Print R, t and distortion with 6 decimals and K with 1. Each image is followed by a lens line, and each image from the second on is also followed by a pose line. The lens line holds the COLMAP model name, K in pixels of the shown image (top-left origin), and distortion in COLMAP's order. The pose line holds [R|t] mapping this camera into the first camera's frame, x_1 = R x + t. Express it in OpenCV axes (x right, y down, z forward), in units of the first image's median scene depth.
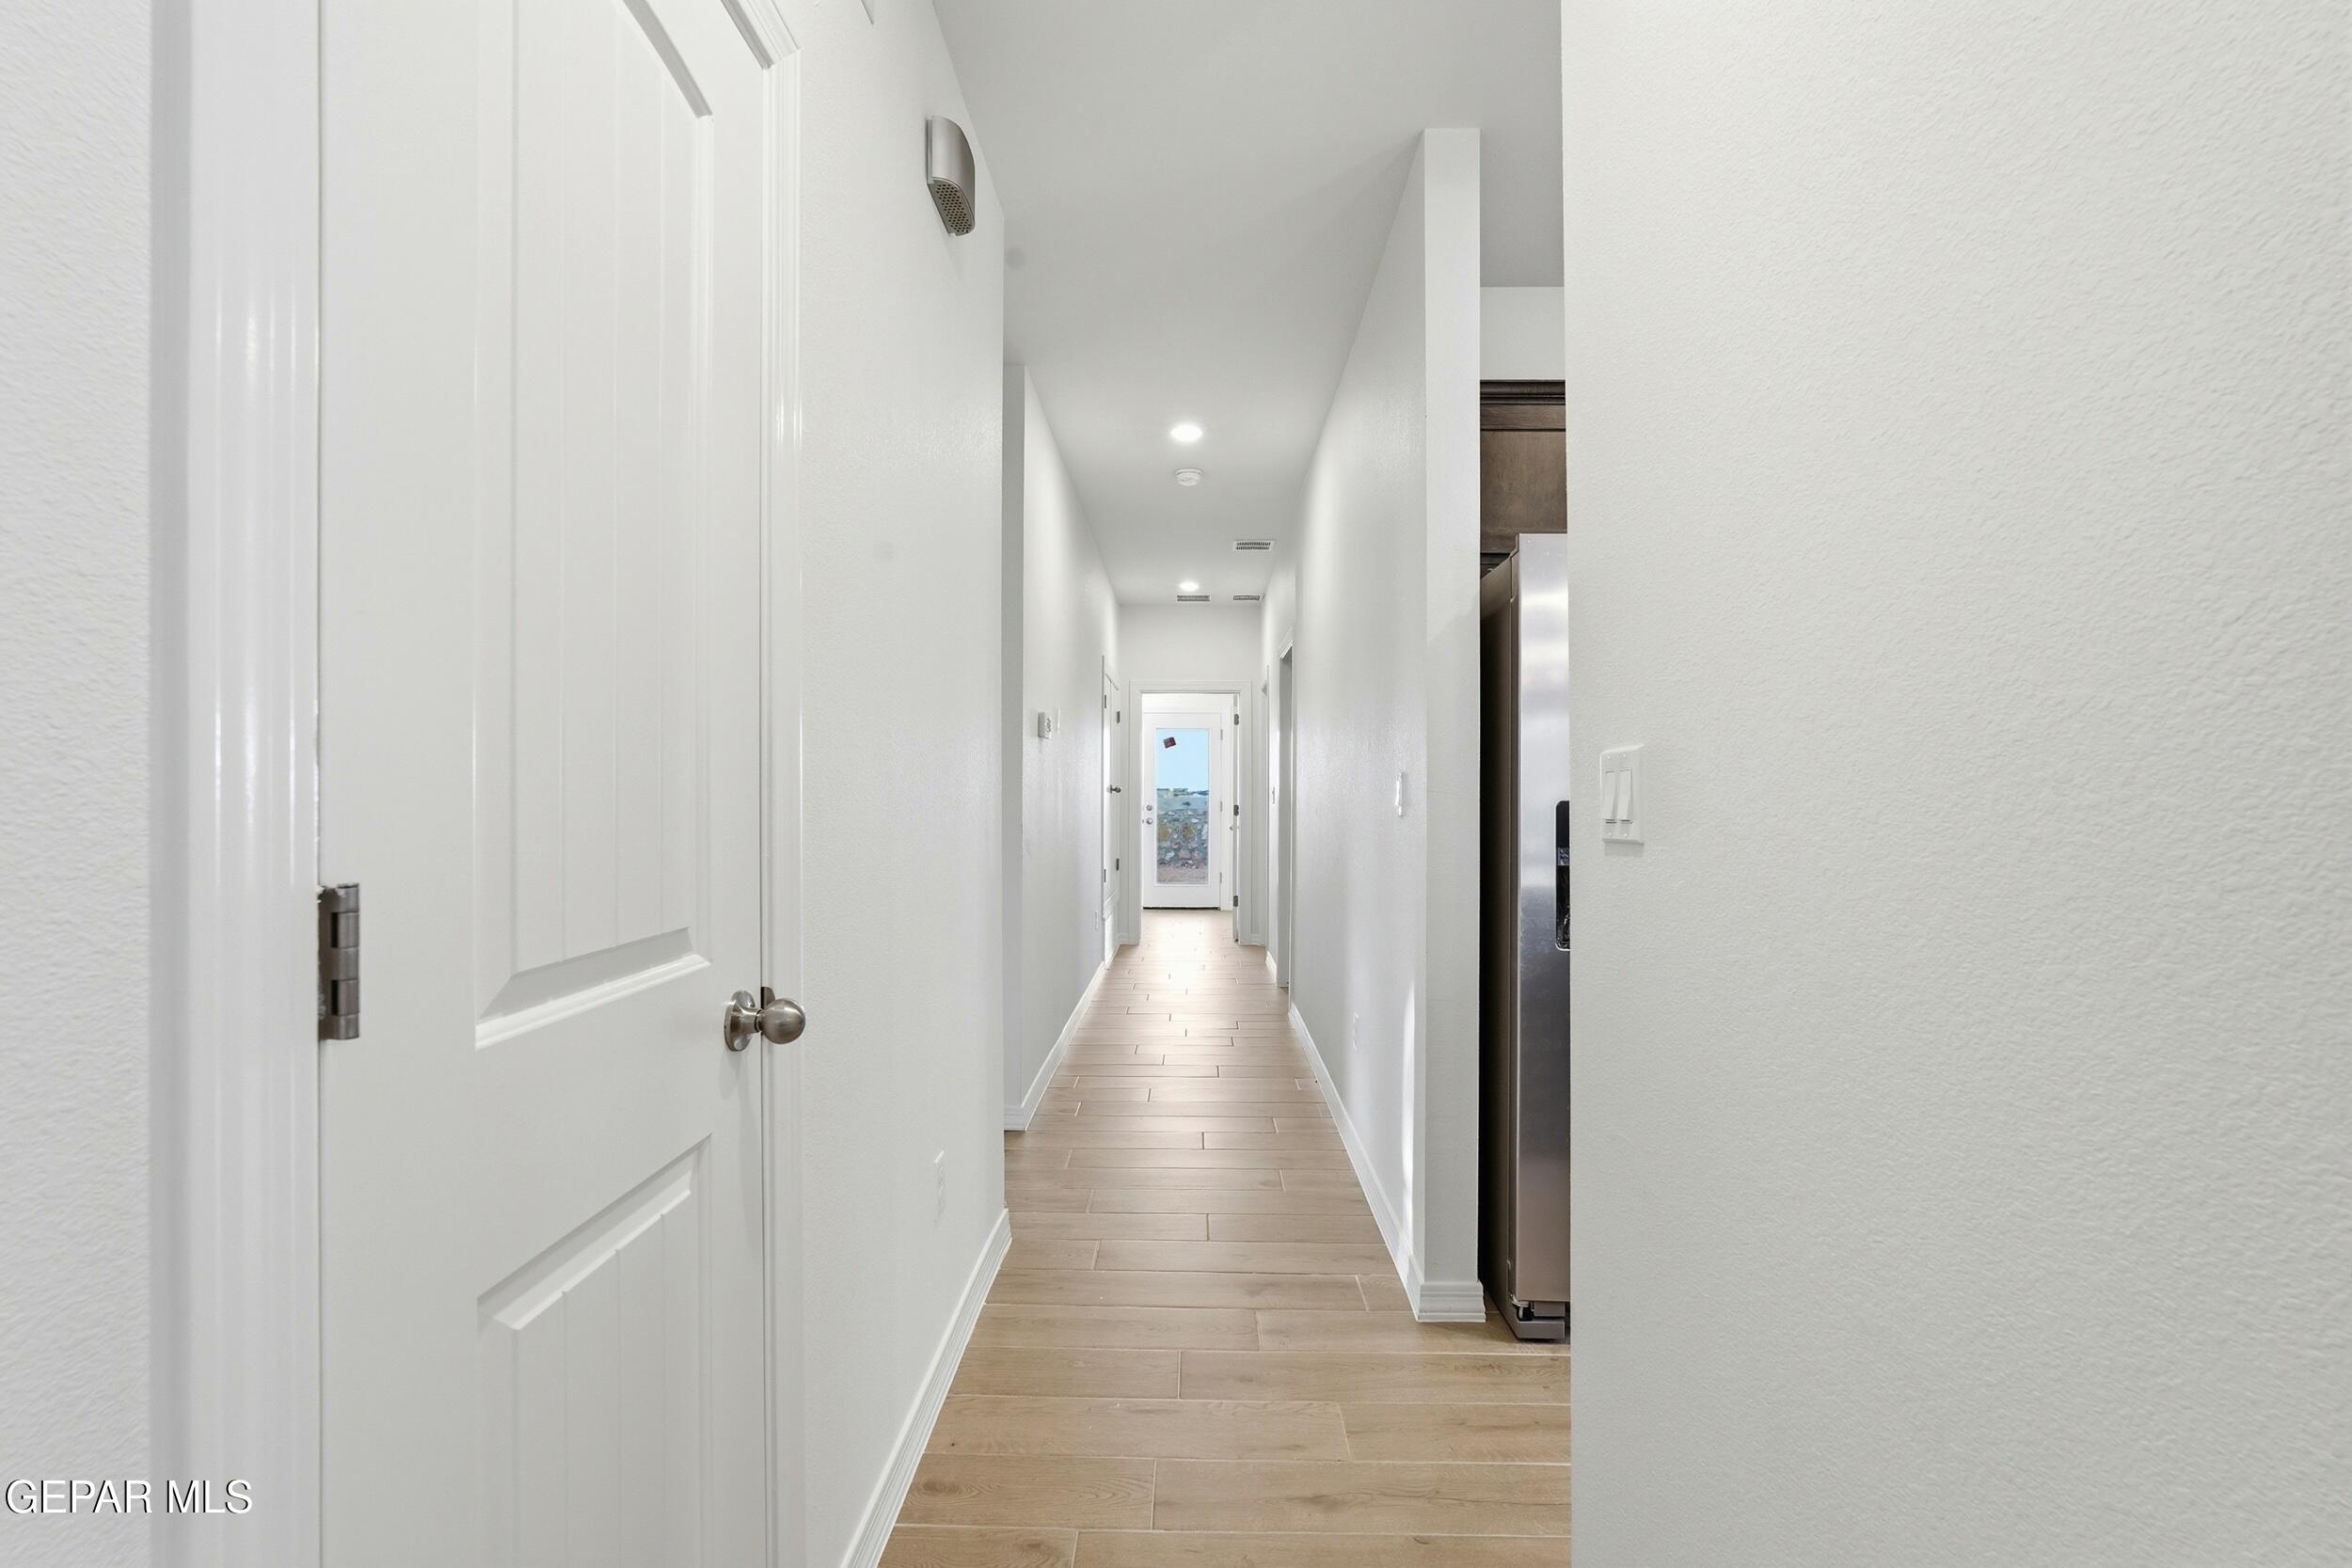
lens RADIAL K [[1057.0, 0, 1176.0], [0, 1057.0, 784.0], [0, 0, 1]] dist [-0.002610, -0.000049]
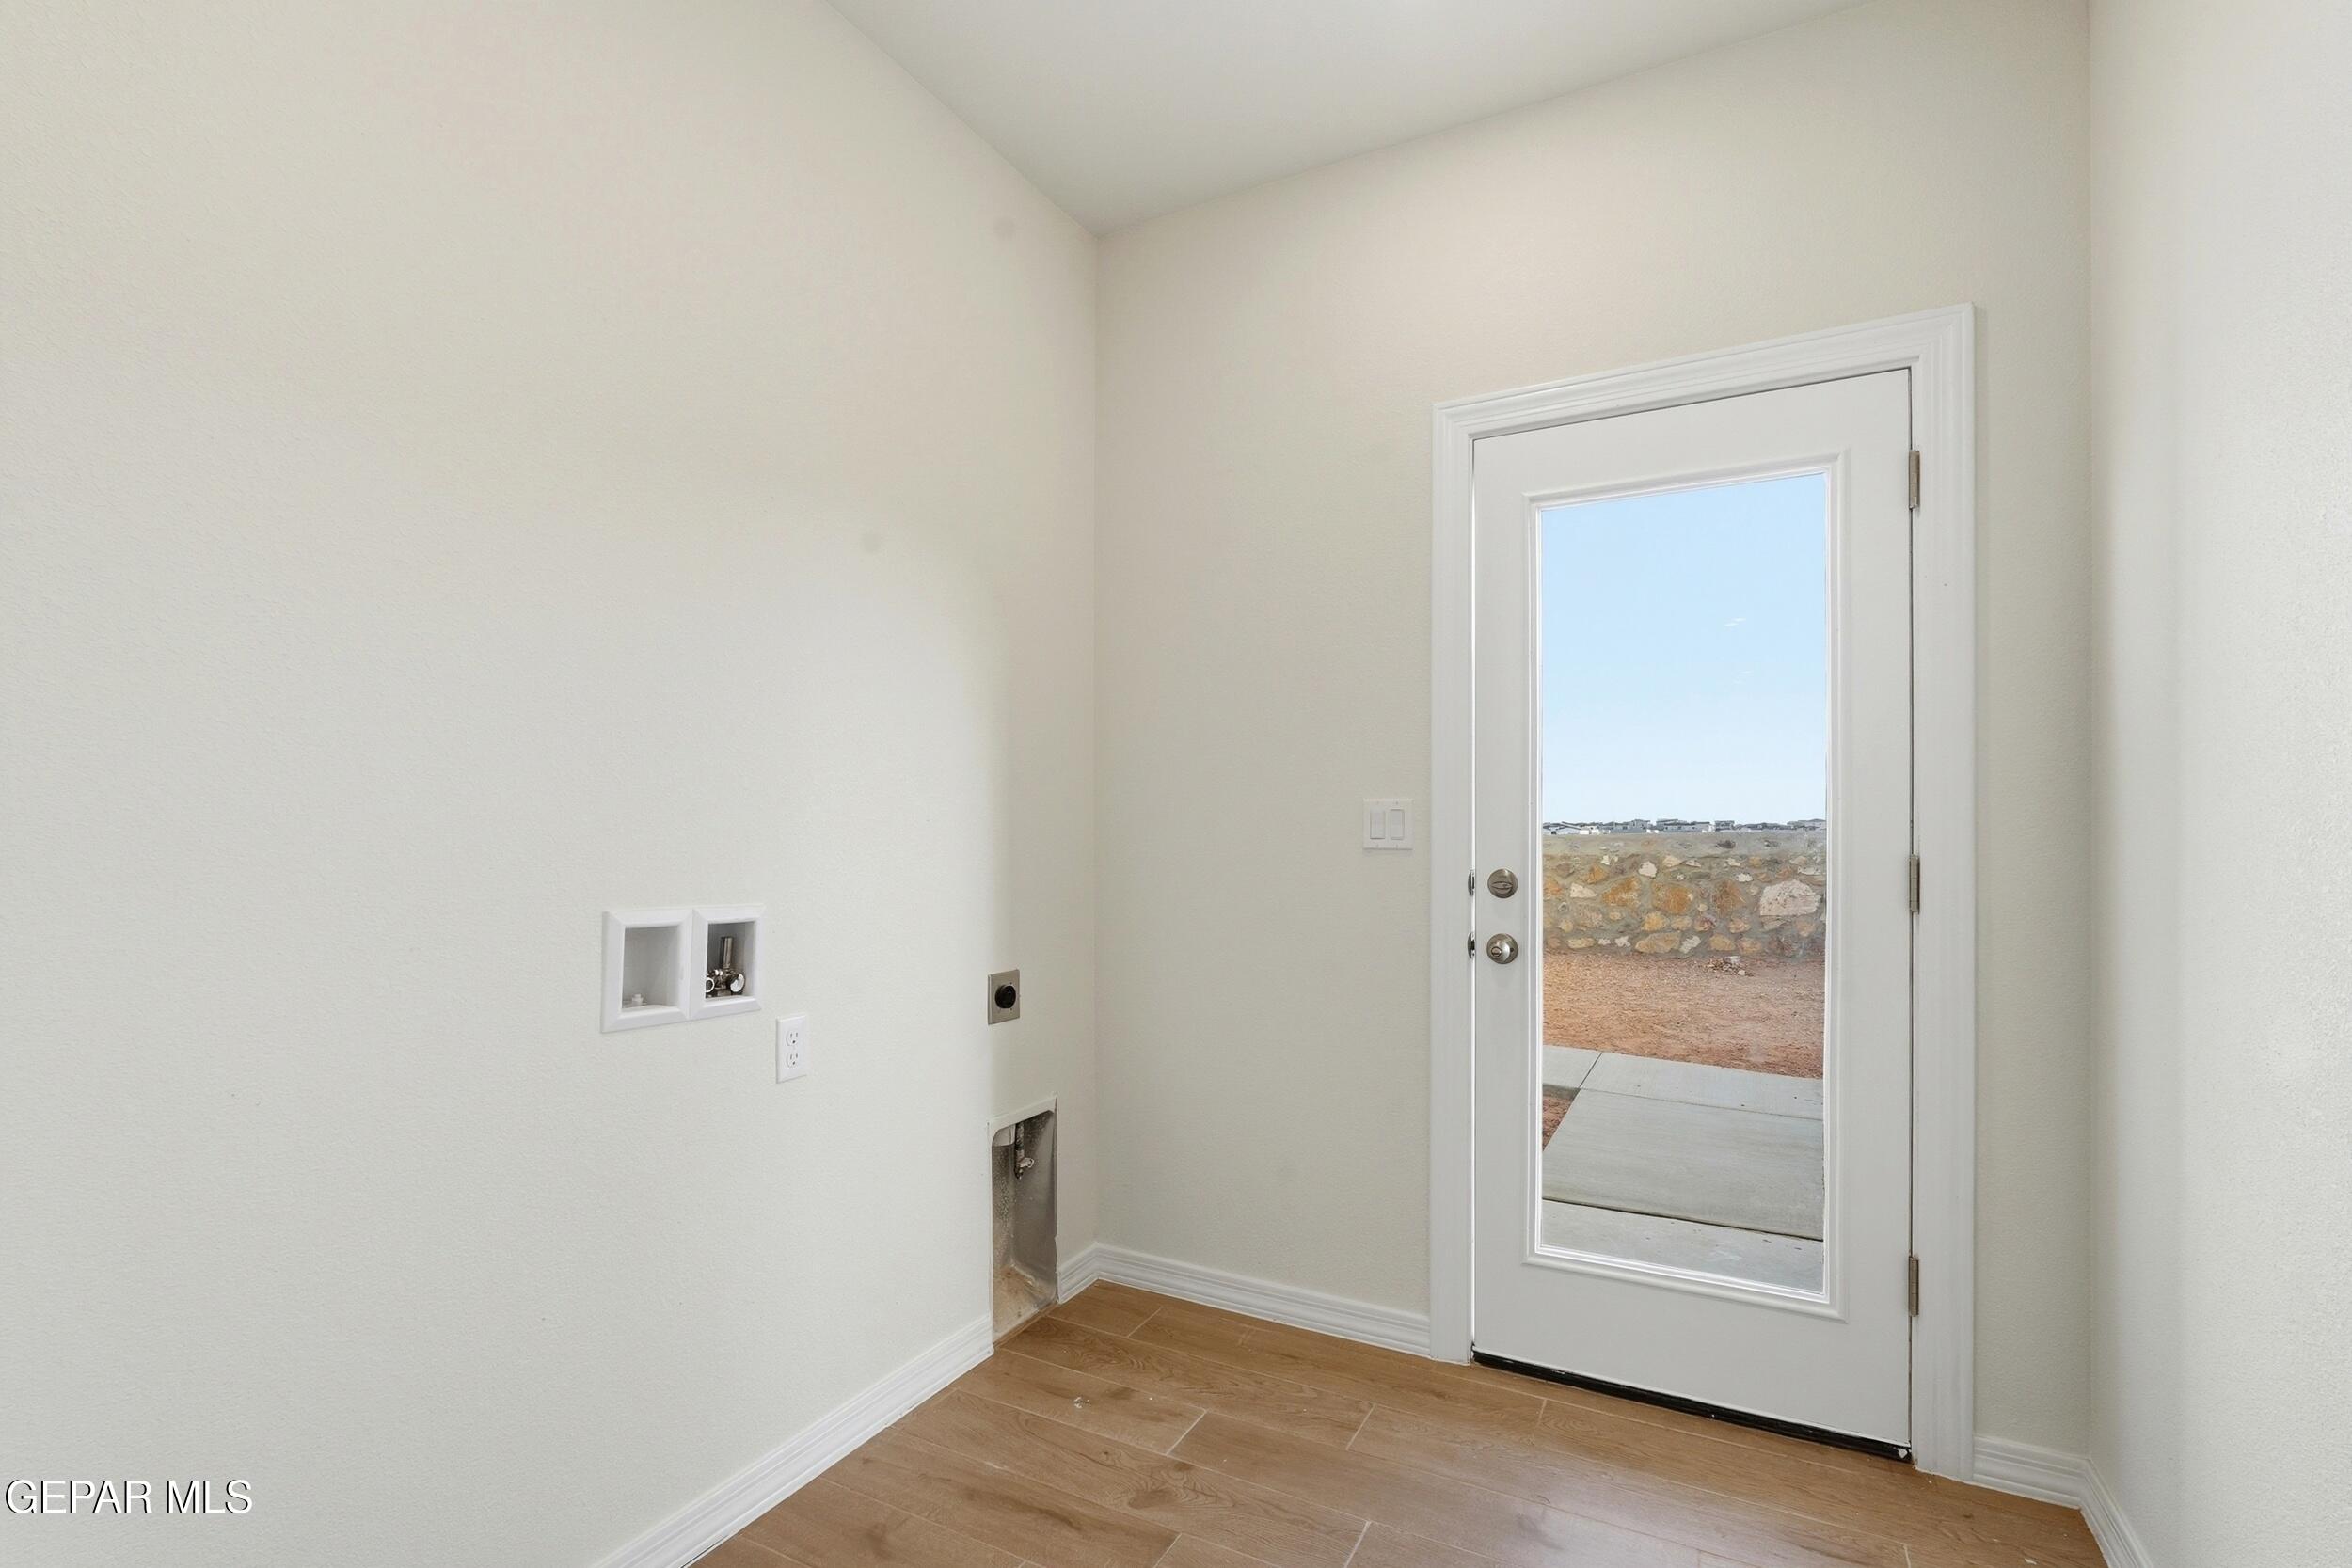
lens RADIAL K [[1036.7, 0, 1188.6], [0, 1036.7, 806.3], [0, 0, 1]] dist [-0.001591, 0.000226]
pose [[0.889503, -0.007780, -0.456863, 0.008081], [0.002589, 0.999925, -0.011988, 0.004955], [0.456922, 0.009480, 0.889456, 0.429453]]
